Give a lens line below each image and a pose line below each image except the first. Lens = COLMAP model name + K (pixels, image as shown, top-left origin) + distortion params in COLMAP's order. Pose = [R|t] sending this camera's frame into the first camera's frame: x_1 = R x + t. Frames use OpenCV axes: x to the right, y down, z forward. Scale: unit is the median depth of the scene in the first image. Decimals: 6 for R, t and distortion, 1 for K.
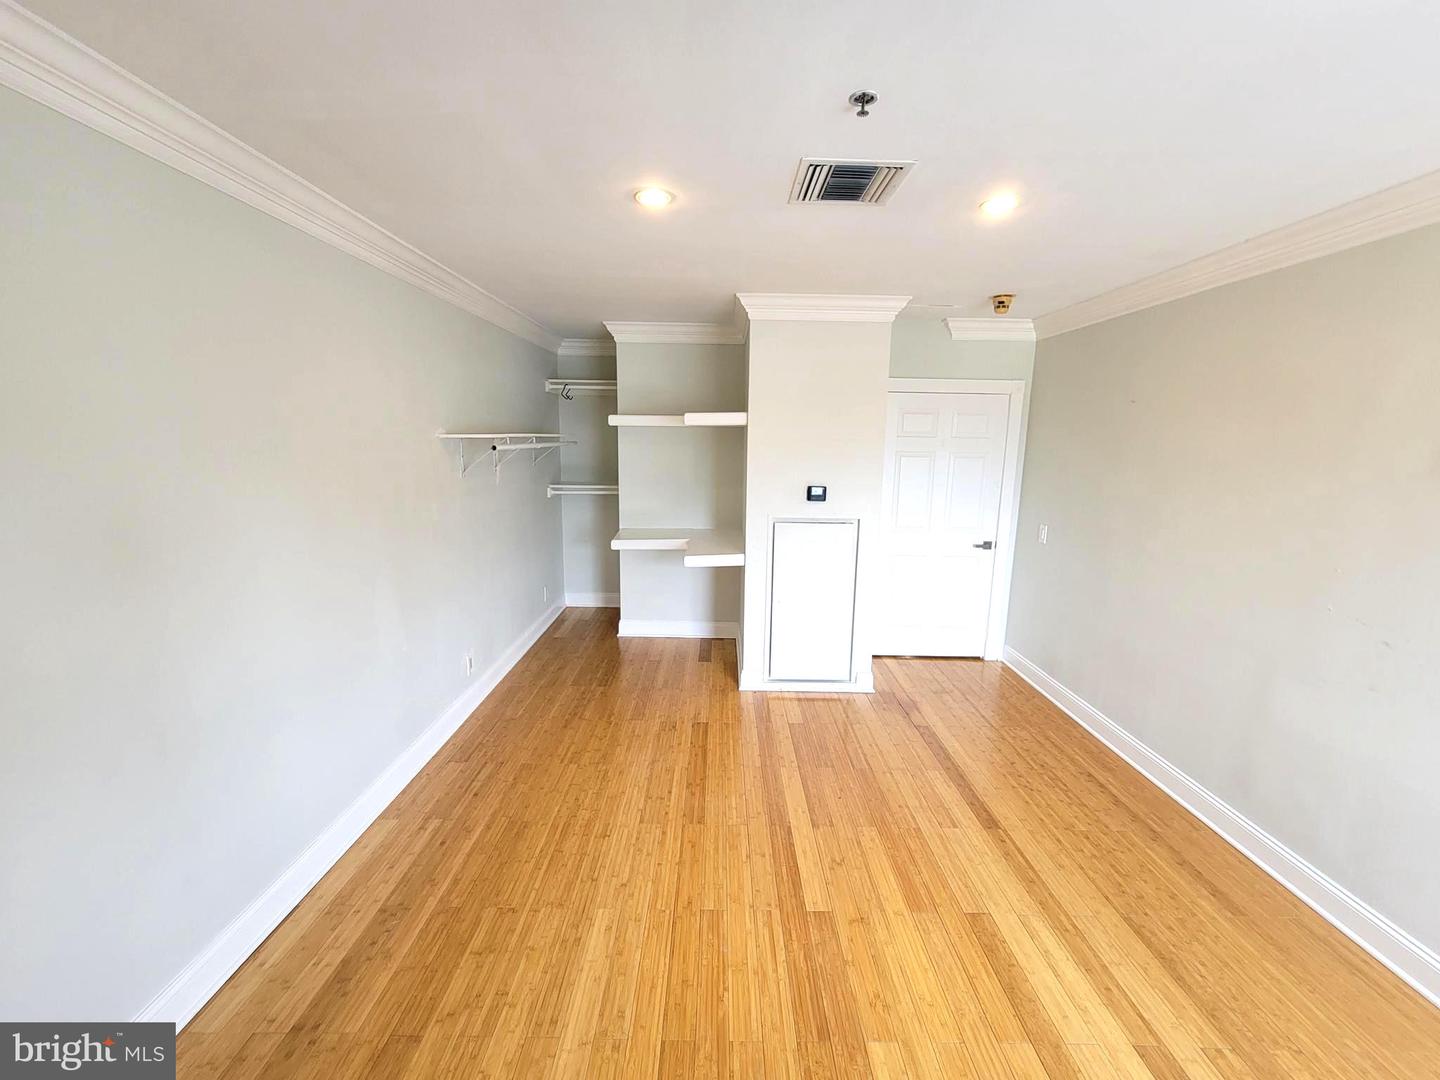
lens RADIAL K [[589.1, 0, 729.4], [0, 589.1, 543.4], [0, 0, 1]] dist [-0.003059, -0.000433]
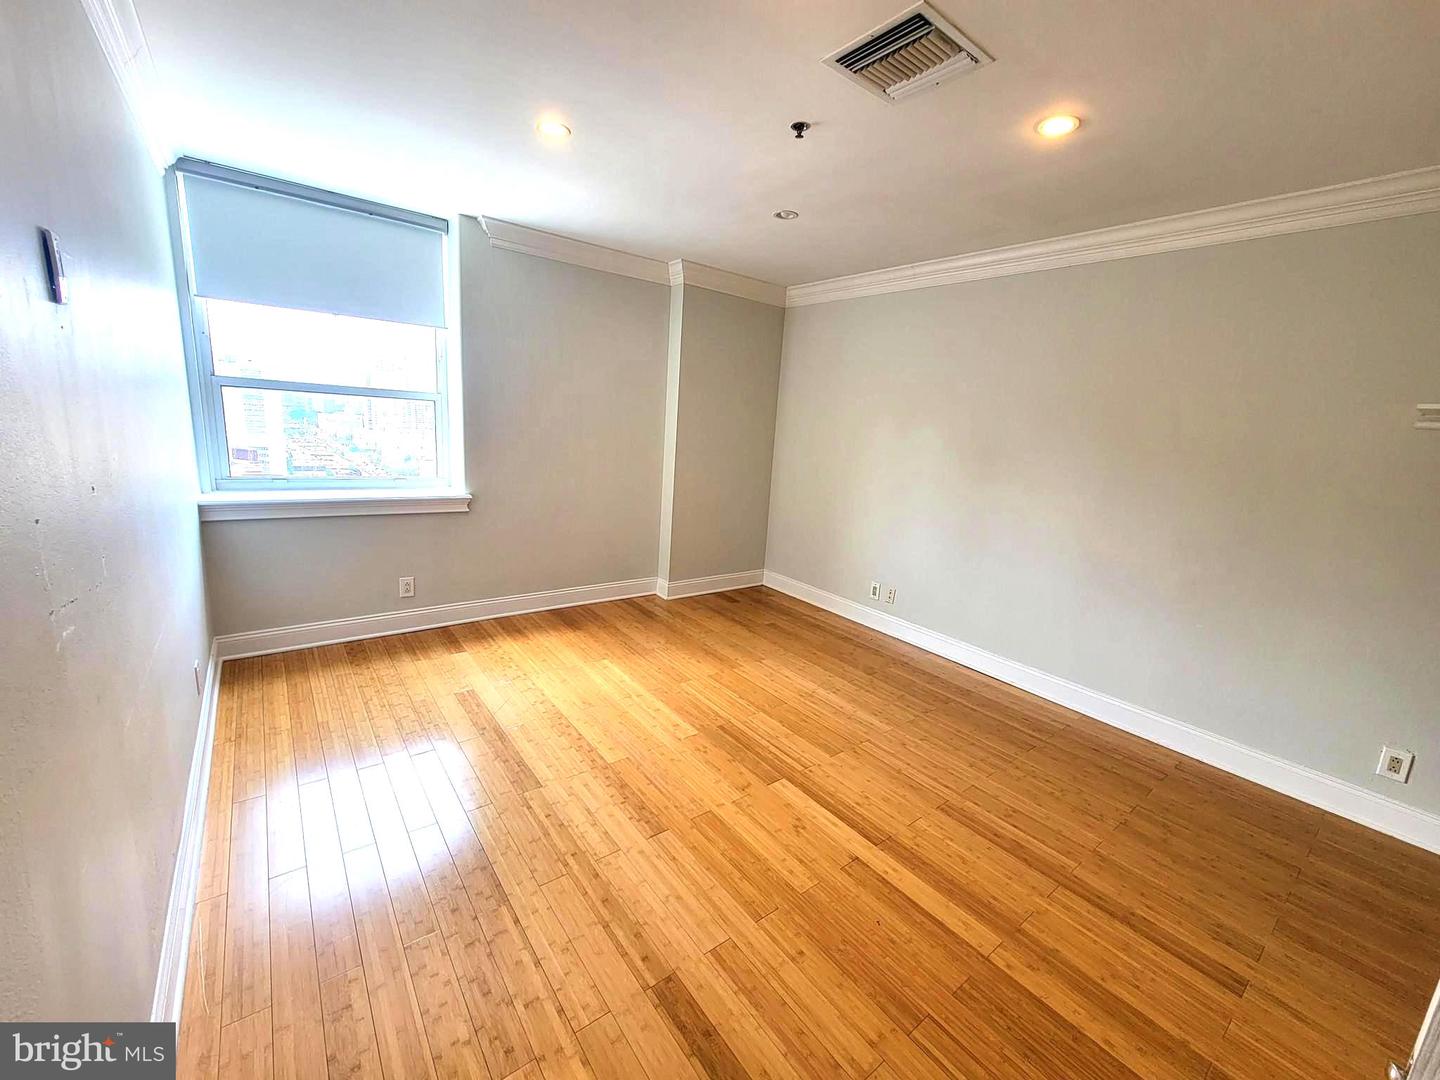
lens RADIAL K [[582.7, 0, 724.7], [0, 582.7, 541.9], [0, 0, 1]] dist [0.002185, 0.000442]
pose [[-0.794206, 0.055005, -0.605154, 0.806761], [-0.188146, 0.924694, 0.330972, -0.152587], [0.577788, 0.376717, -0.724048, 1.429243]]
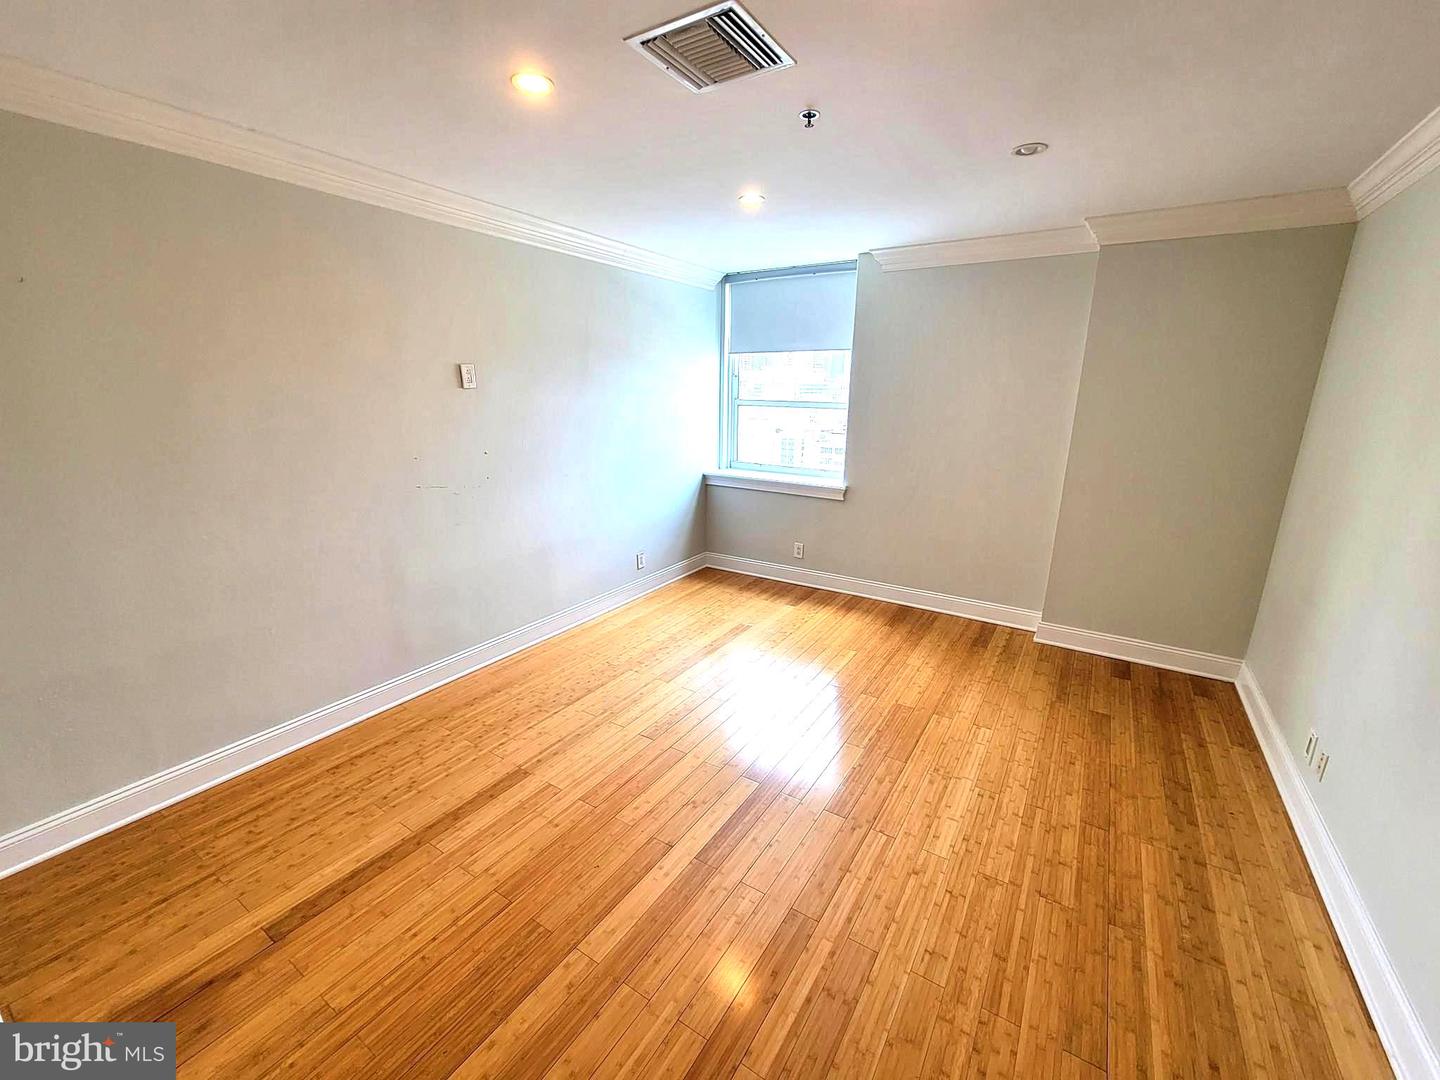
lens RADIAL K [[588.4, 0, 728.2], [0, 588.4, 542.8], [0, 0, 1]] dist [-0.004450, 0.000738]
pose [[-0.836335, -0.165672, 0.522586, -0.307036], [0.072680, 0.911323, 0.405226, -0.251897], [-0.543380, 0.376886, -0.750130, 1.544992]]
